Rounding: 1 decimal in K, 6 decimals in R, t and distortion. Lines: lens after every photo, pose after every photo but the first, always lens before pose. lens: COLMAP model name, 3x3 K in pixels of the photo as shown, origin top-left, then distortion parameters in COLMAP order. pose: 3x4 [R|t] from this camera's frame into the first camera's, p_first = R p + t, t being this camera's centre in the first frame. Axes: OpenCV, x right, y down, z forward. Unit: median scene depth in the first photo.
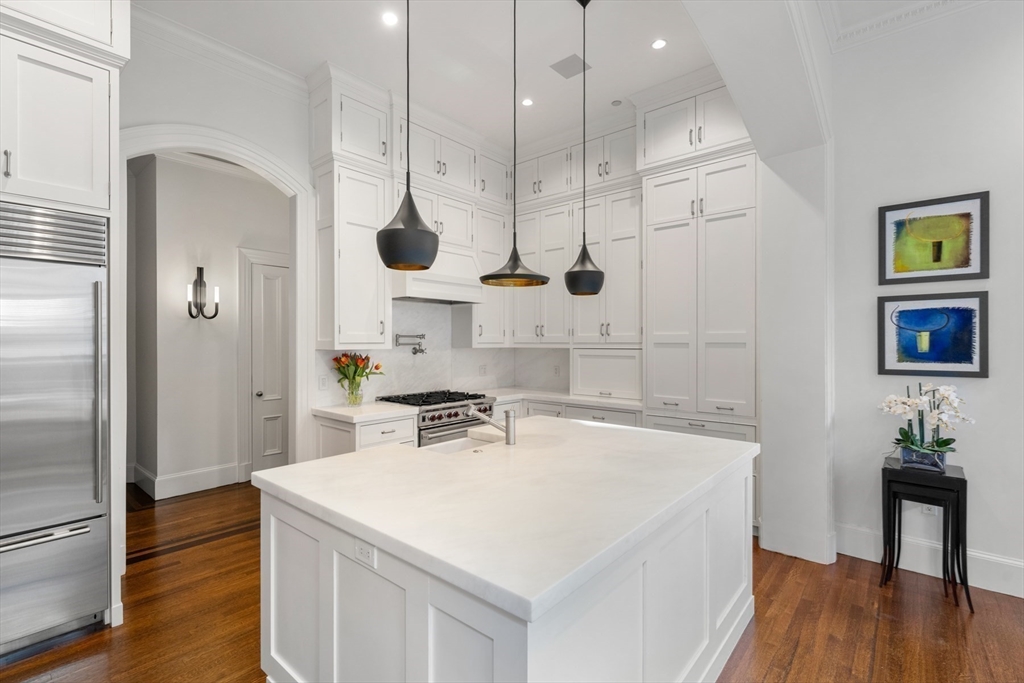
lens RADIAL K [[465.5, 0, 514.3], [0, 465.5, 347.0], [0, 0, 1]] dist [-0.004456, 0.000257]
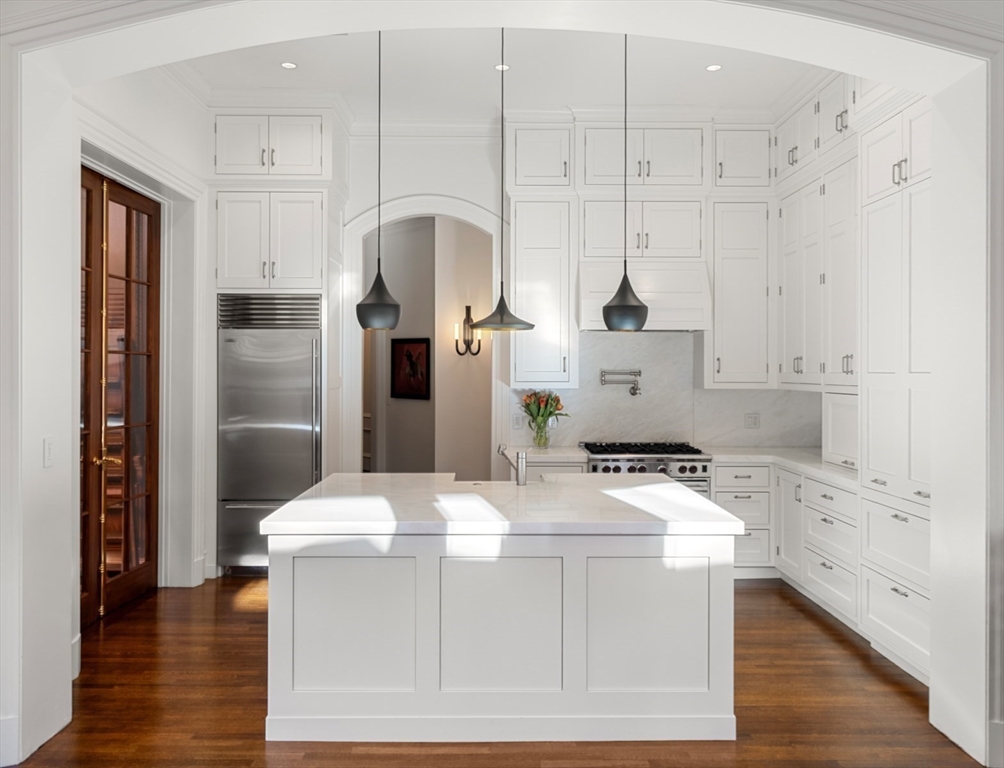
lens RADIAL K [[787.3, 0, 500.2], [0, 787.3, 377.3], [0, 0, 1]] dist [-0.000930, 0.003438]
pose [[0.648886, 0.008404, -0.760840, 0.715696], [-0.009855, 0.999948, 0.002641, -0.017127], [0.760822, 0.005784, 0.648935, -0.087437]]
